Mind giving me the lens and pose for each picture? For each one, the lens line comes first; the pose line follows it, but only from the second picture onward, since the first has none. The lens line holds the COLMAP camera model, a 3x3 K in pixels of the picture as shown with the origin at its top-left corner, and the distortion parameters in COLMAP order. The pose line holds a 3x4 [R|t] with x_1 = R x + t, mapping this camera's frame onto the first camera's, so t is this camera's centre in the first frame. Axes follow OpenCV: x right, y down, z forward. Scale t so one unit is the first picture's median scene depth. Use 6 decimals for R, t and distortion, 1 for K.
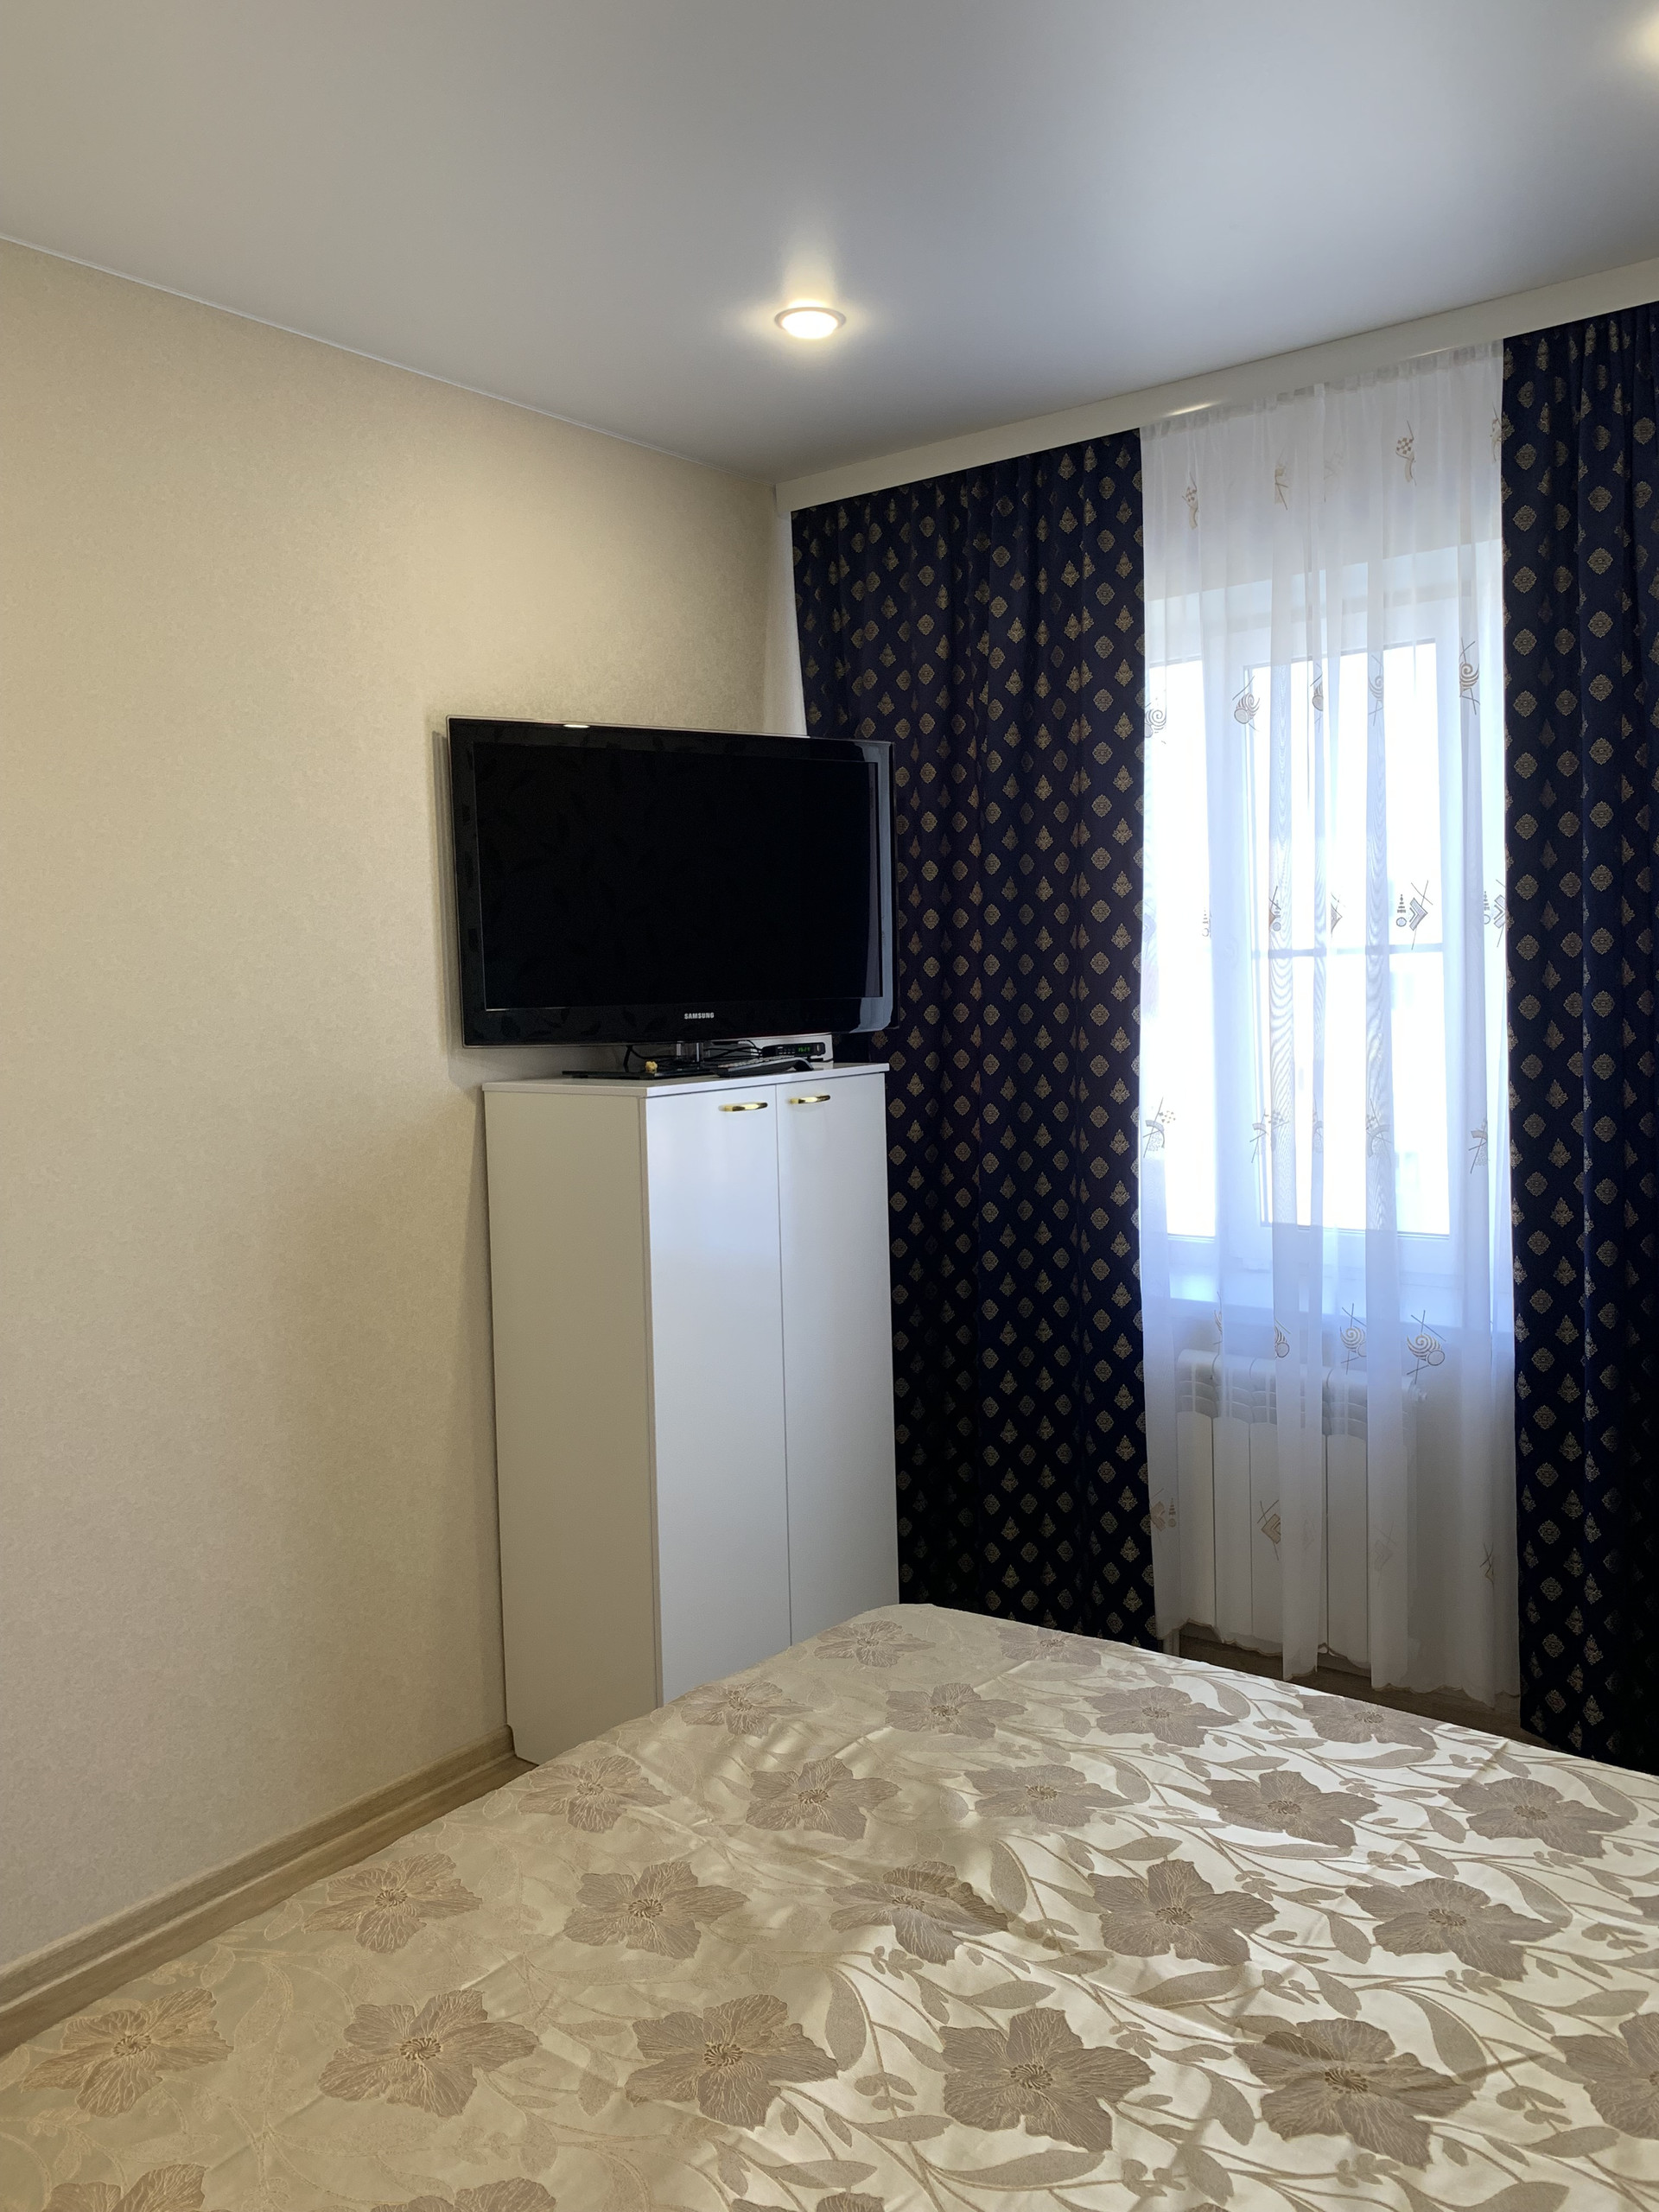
lens RADIAL K [[1701.2, 0, 825.2], [0, 1701.2, 1102.9], [0, 0, 1]] dist [0.011780, -0.019324]
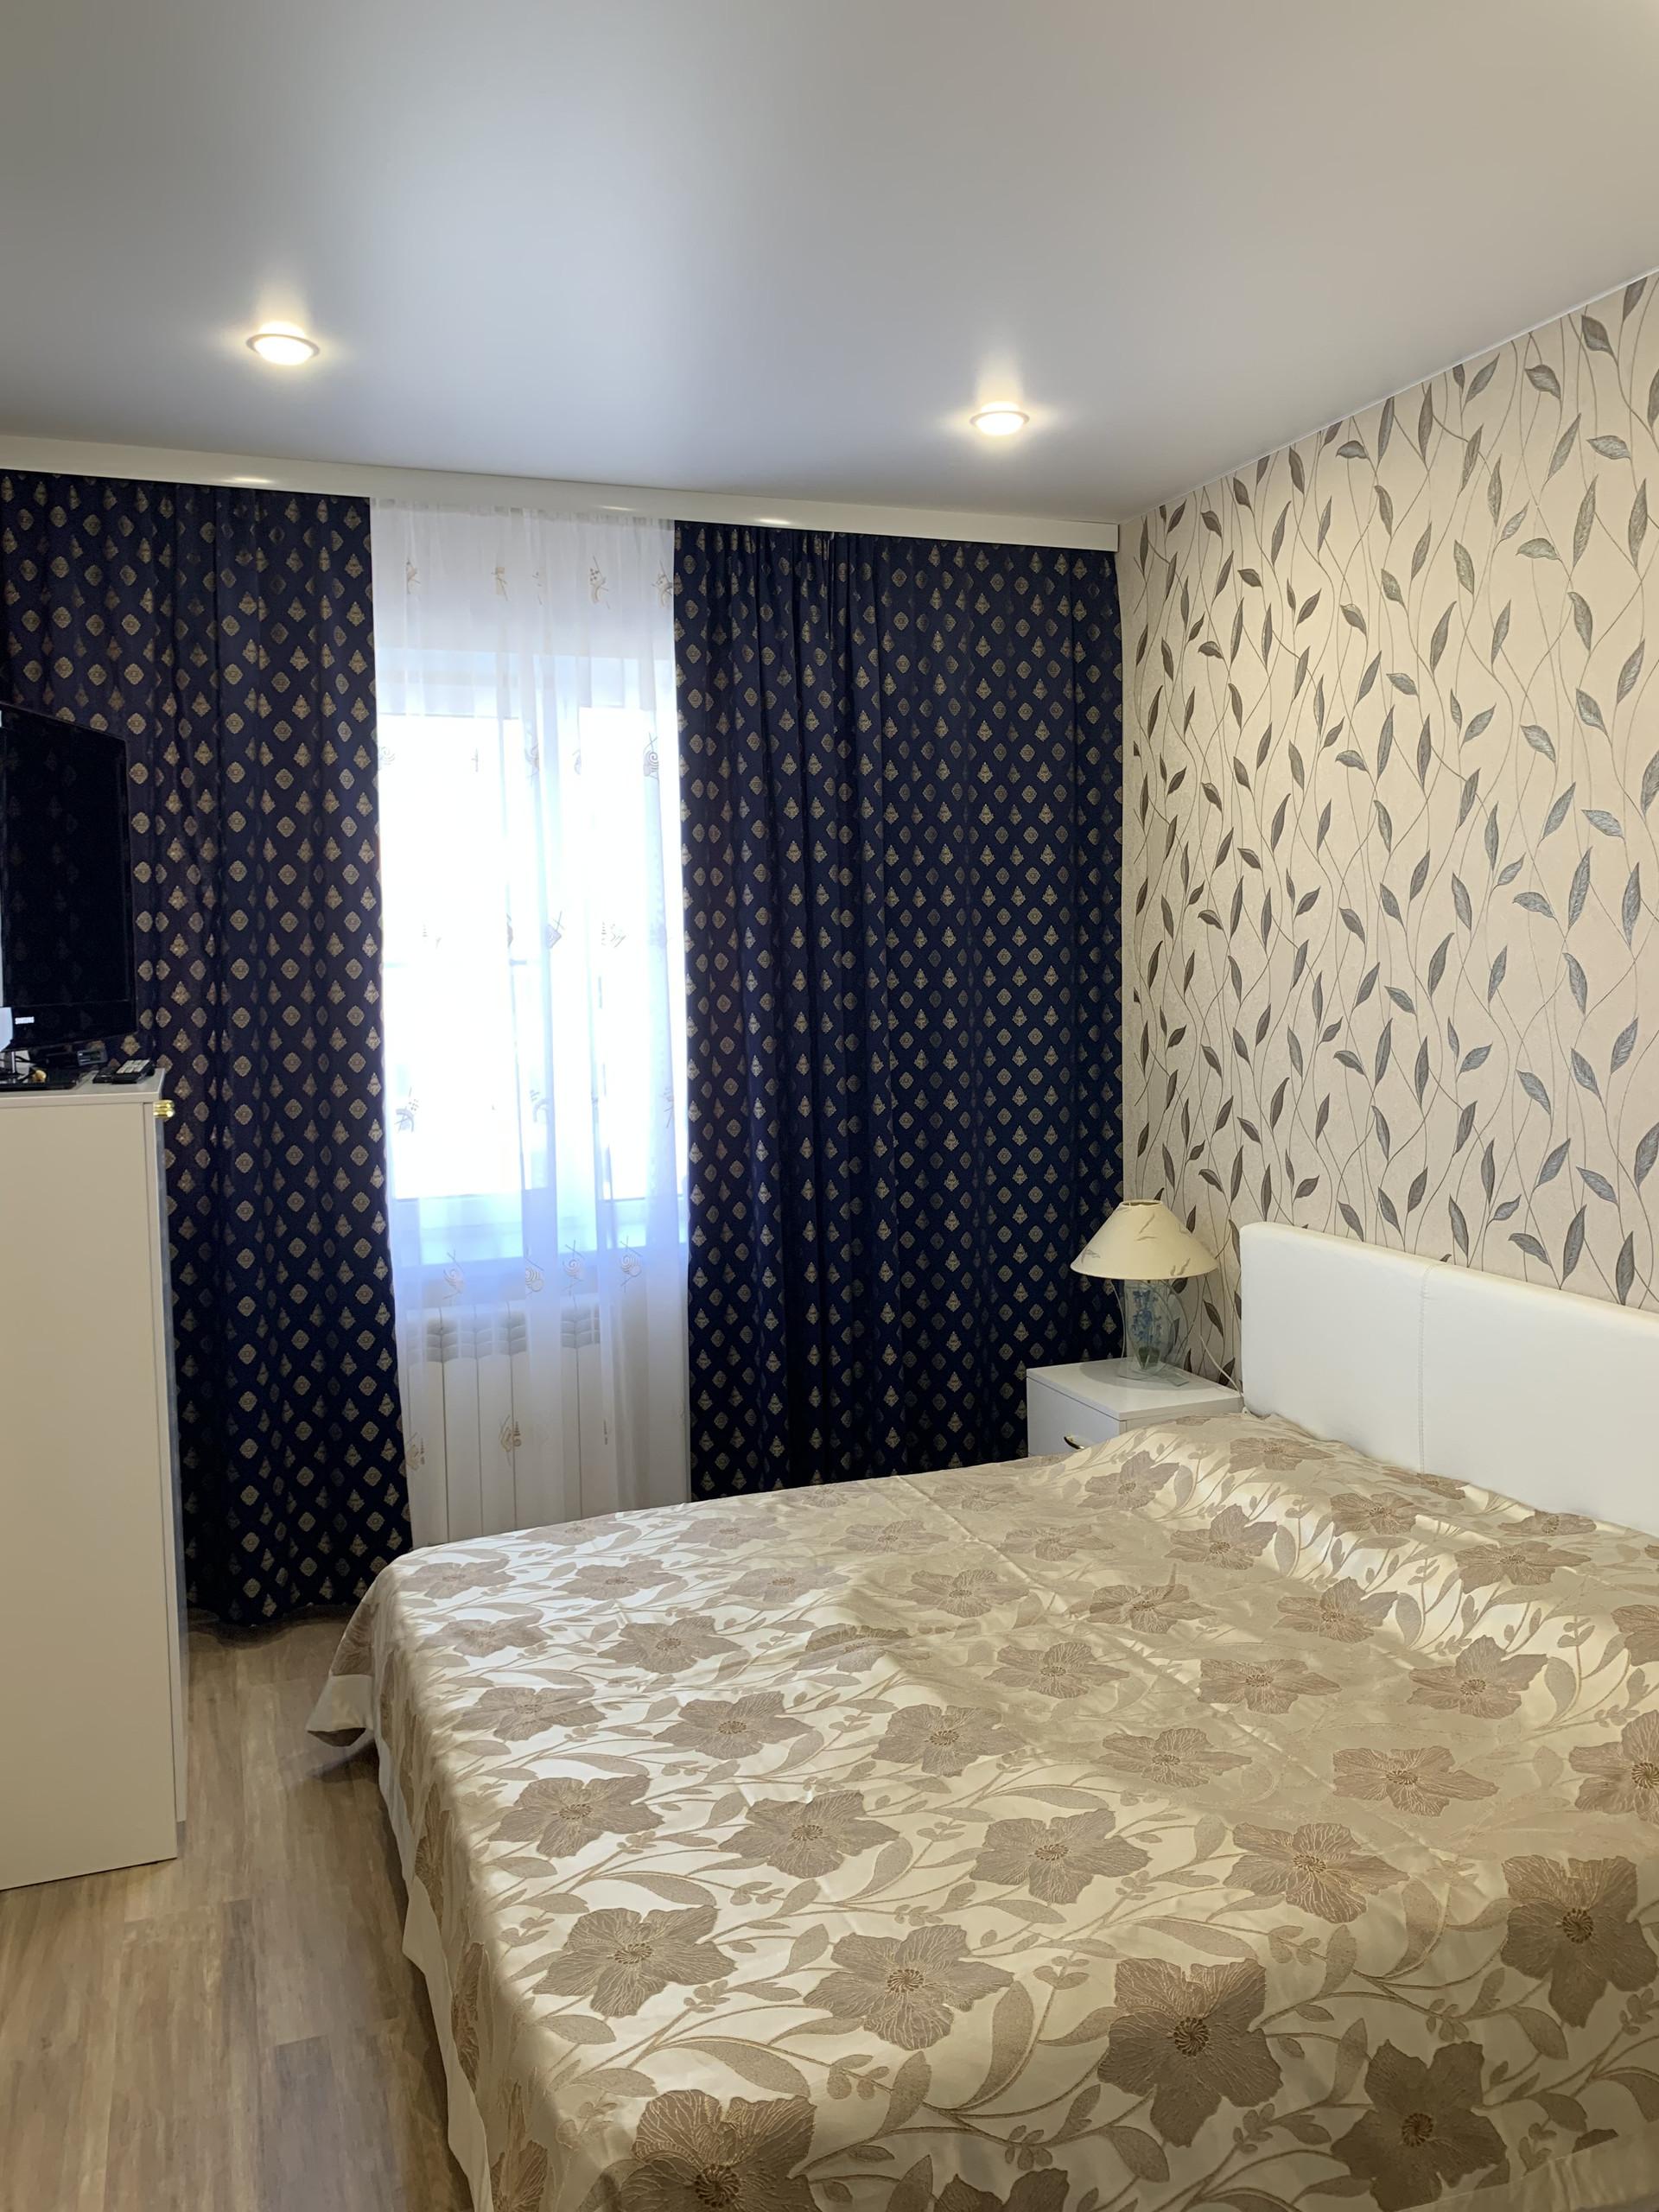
lens RADIAL K [[1701.2, 0, 821.2], [0, 1701.2, 1106.9], [0, 0, 1]] dist [0.011780, -0.019324]
pose [[0.530139, -0.049823, 0.846446, -0.632257], [0.067571, 0.997580, 0.016399, 0.009653], [-0.845214, 0.048502, 0.532222, 0.163428]]
